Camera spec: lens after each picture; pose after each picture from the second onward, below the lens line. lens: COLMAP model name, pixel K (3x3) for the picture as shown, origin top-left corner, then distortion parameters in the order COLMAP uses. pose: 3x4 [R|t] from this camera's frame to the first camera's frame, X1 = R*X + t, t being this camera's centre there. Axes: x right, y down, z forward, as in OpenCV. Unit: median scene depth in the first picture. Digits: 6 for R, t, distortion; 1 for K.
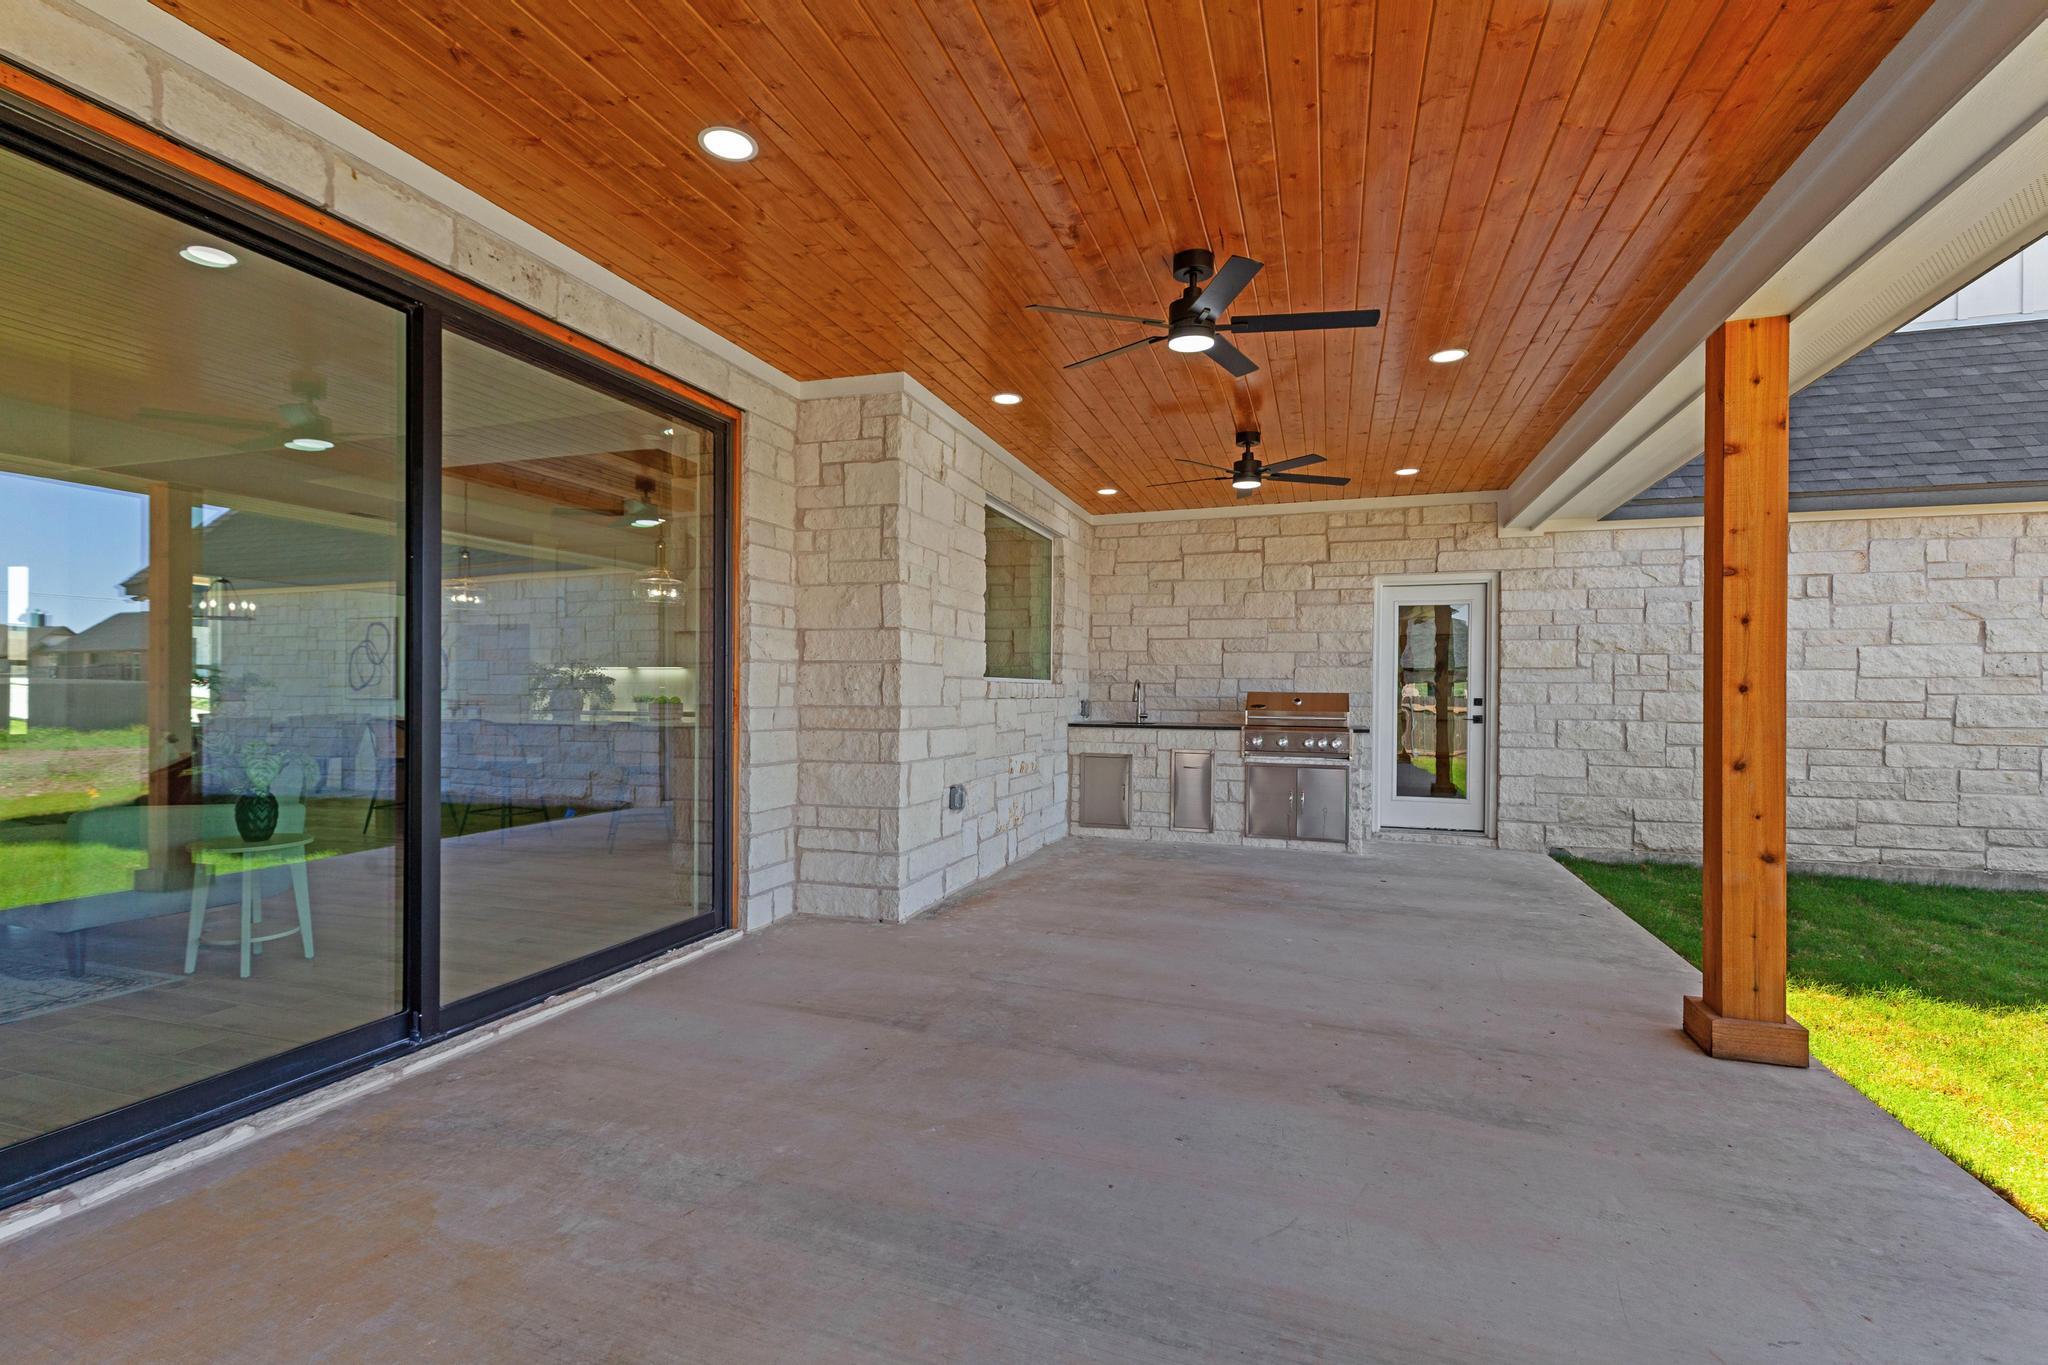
lens RADIAL K [[921.3, 0, 1023.3], [0, 921.3, 690.3], [0, 0, 1]] dist [0.001477, 0.000015]
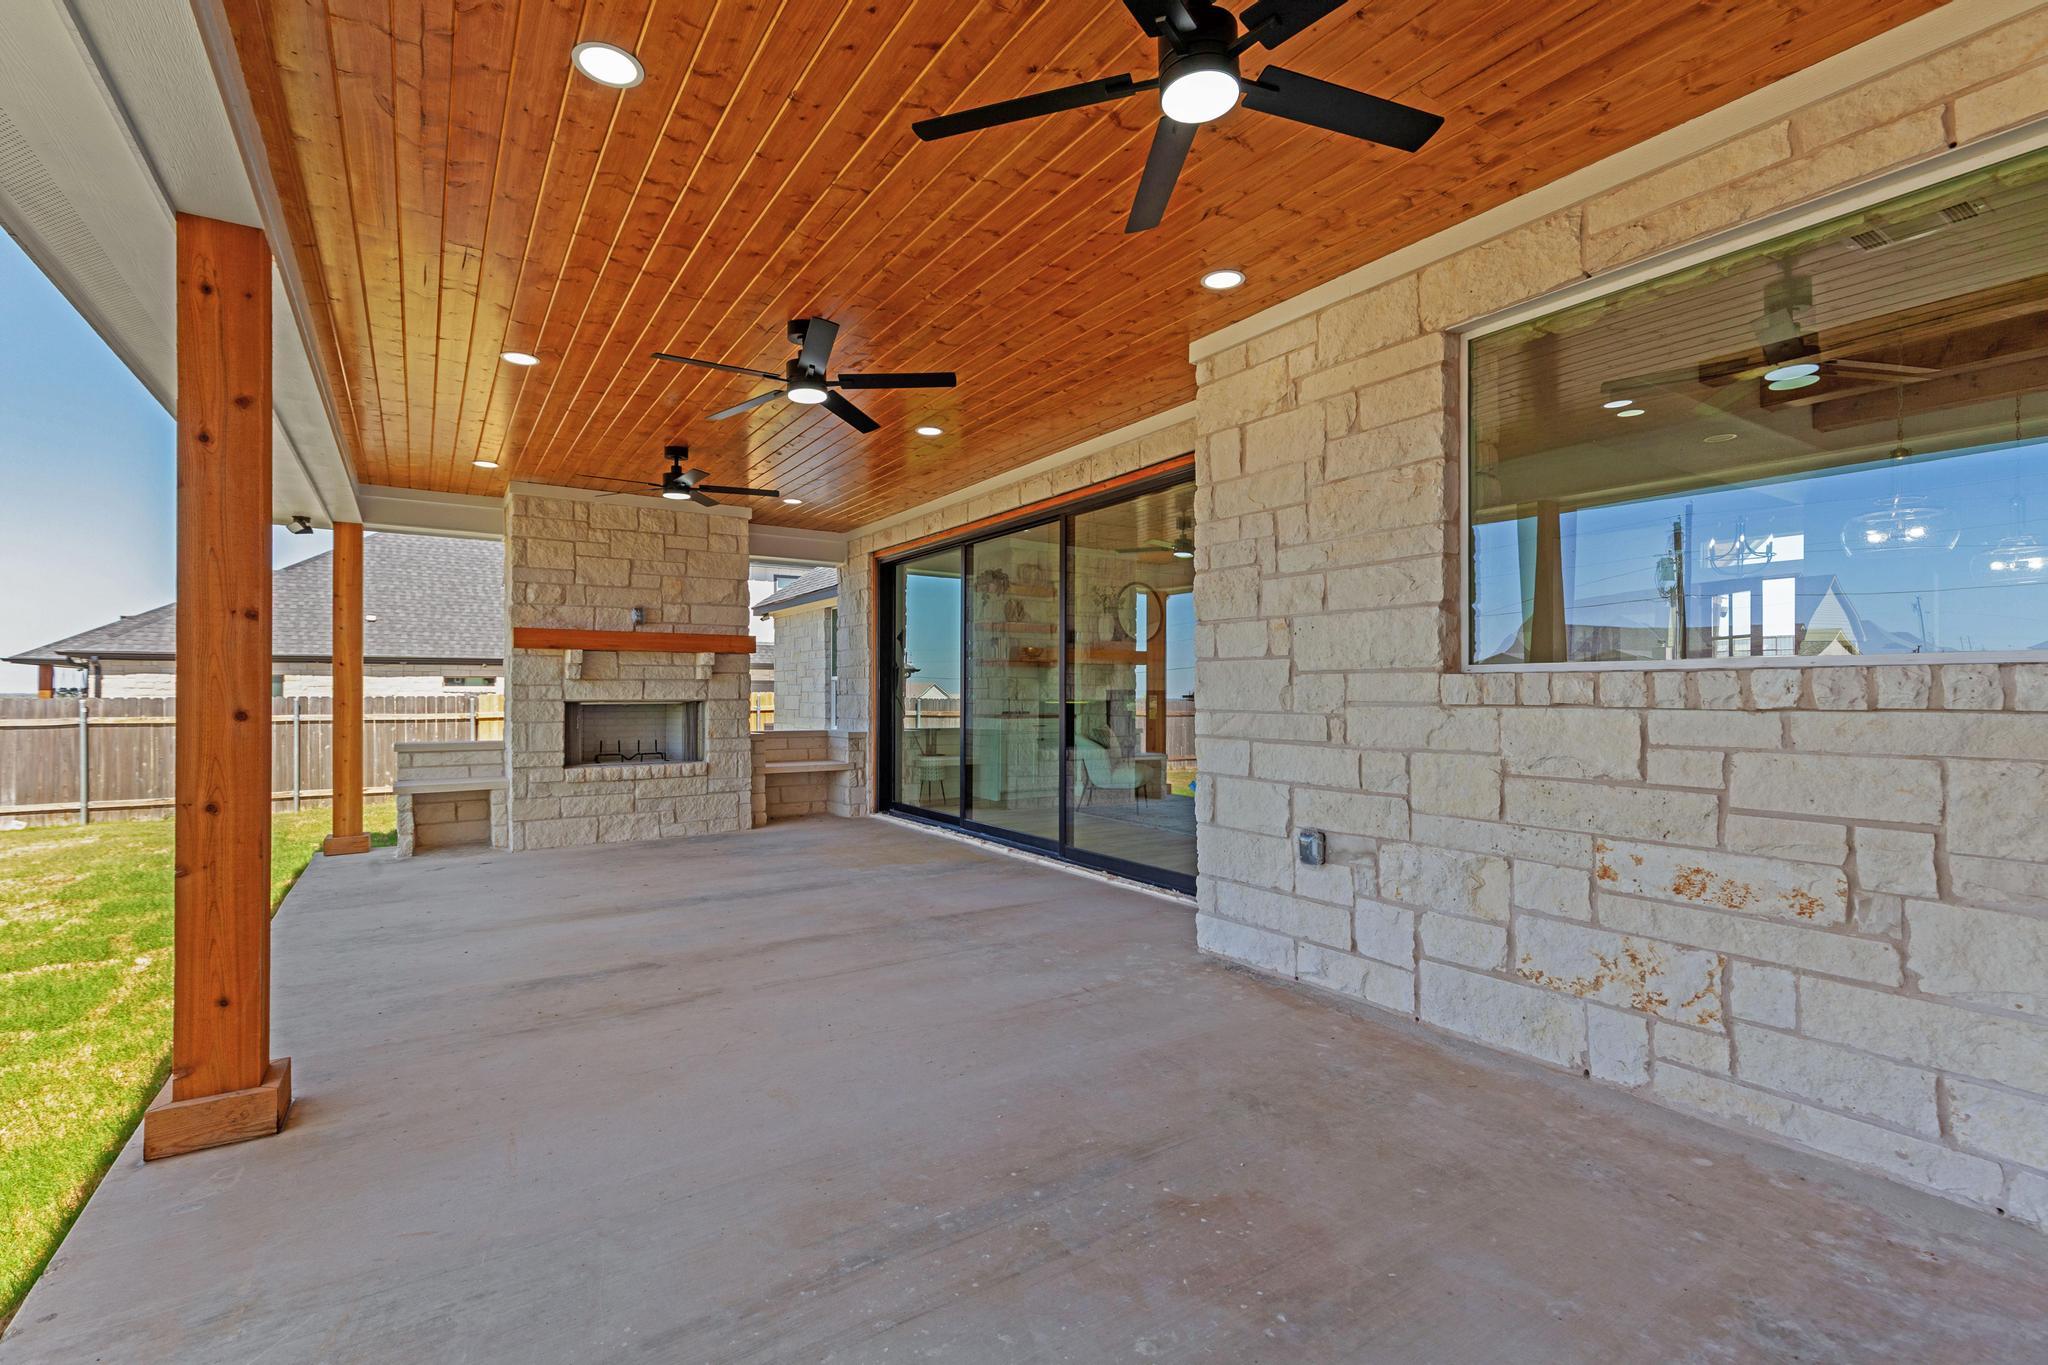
lens RADIAL K [[921.3, 0, 1023.3], [0, 921.3, 690.3], [0, 0, 1]] dist [0.001477, 0.000015]
pose [[-0.619693, -0.009664, -0.784785, 0.424472], [-0.003534, 0.999948, -0.009523, 0.004758], [0.784836, -0.003128, -0.619695, 0.884884]]
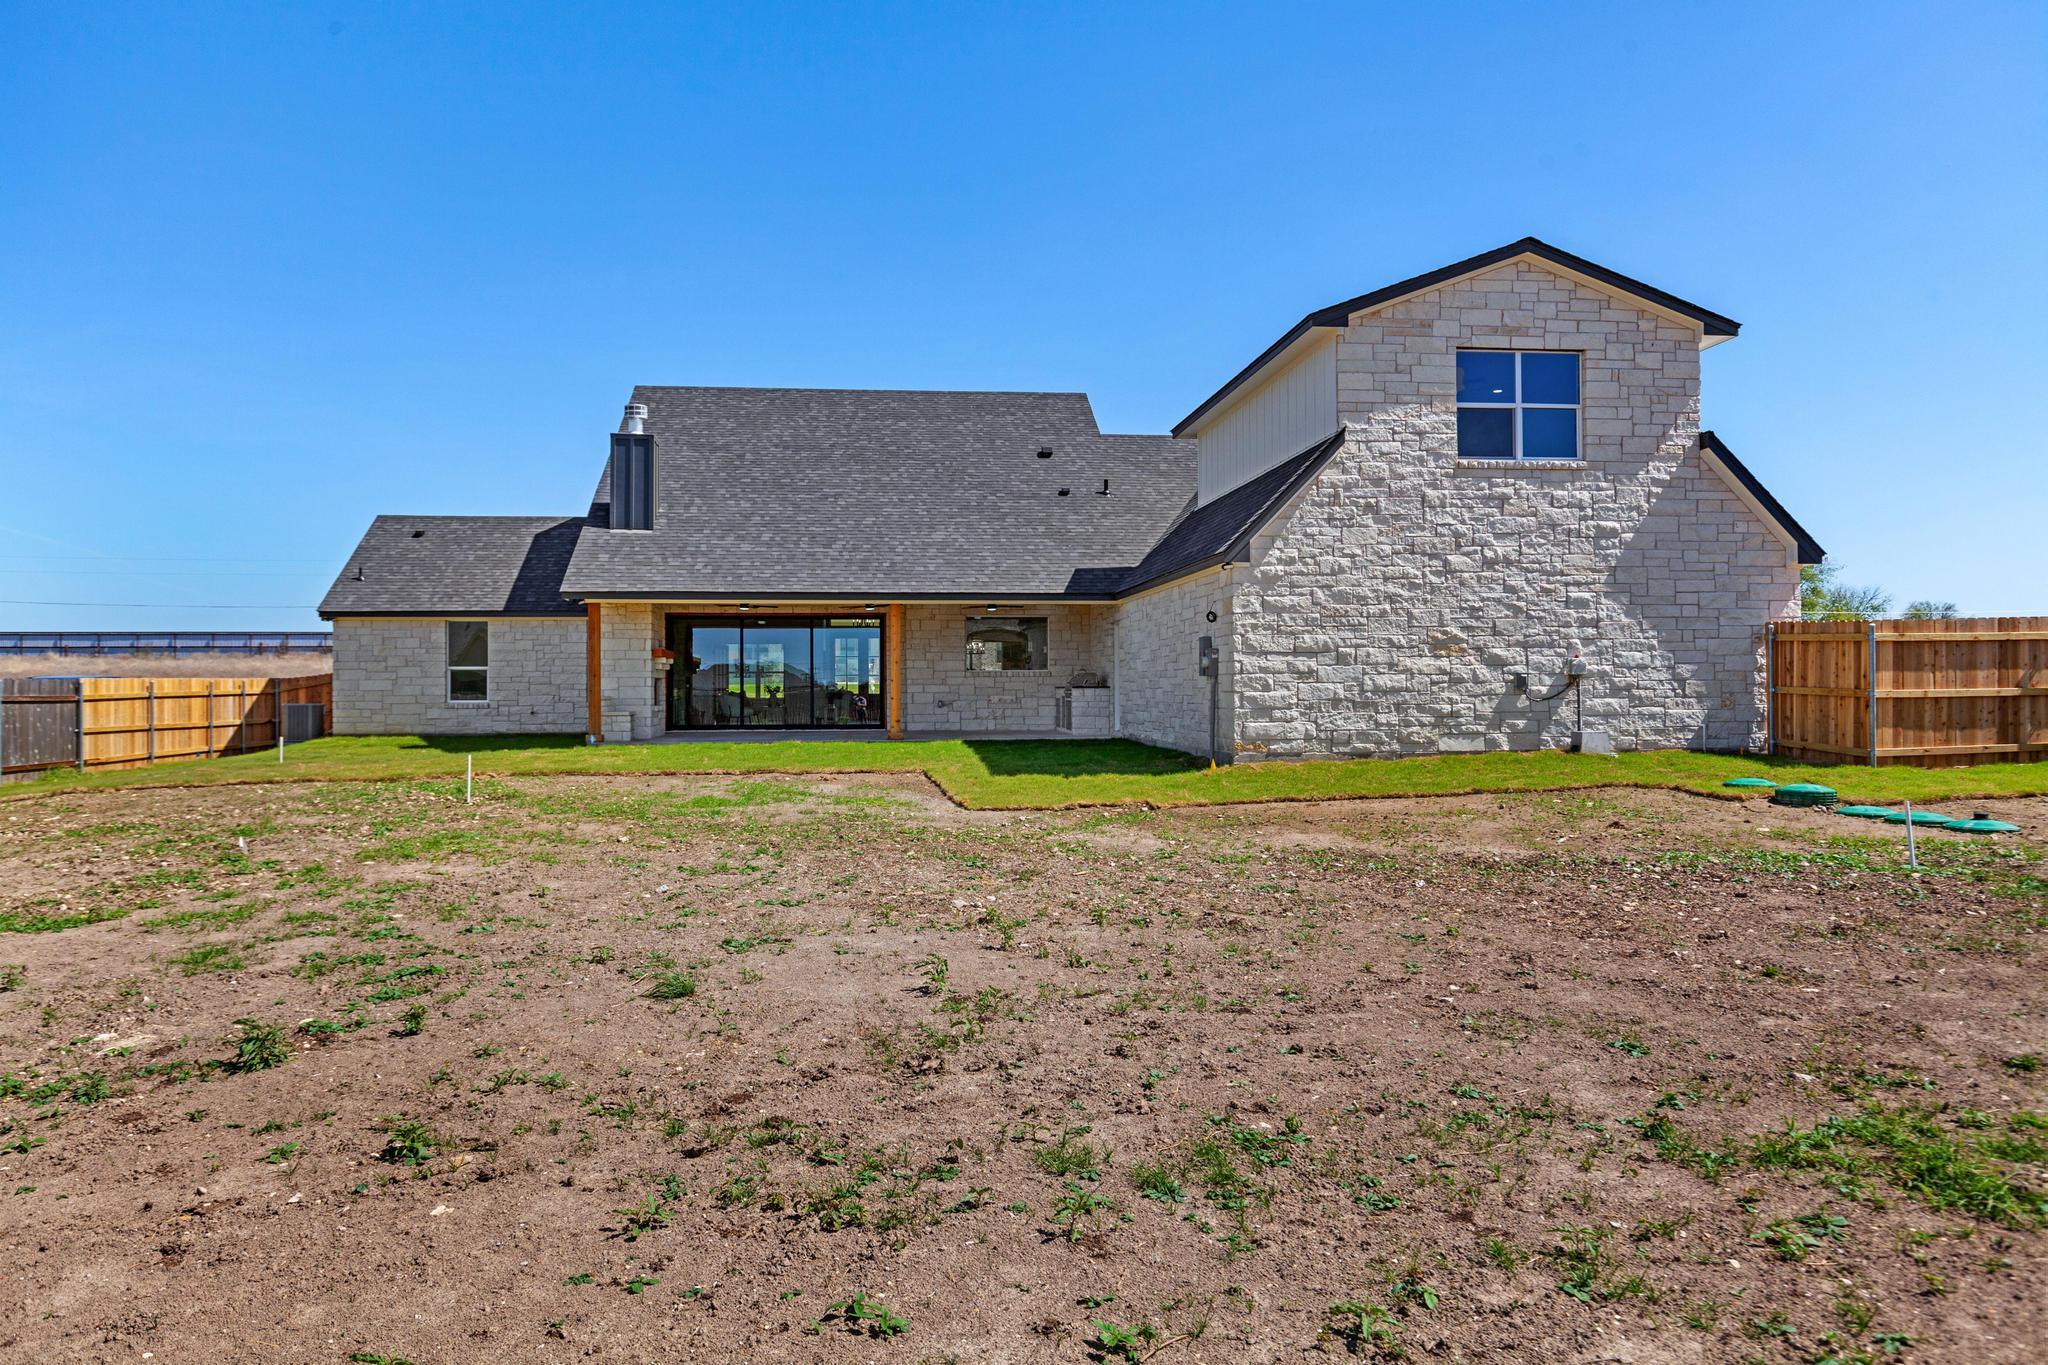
lens RADIAL K [[1408.7, 0, 1024.0], [0, 1408.7, 682.5], [0, 0, 1]] dist [0.002467, 0.000620]
pose [[0.418799, -0.015297, -0.907950, 3.659426], [0.009211, 0.999878, -0.012597, 0.074303], [0.908032, -0.003088, 0.418888, -0.748683]]
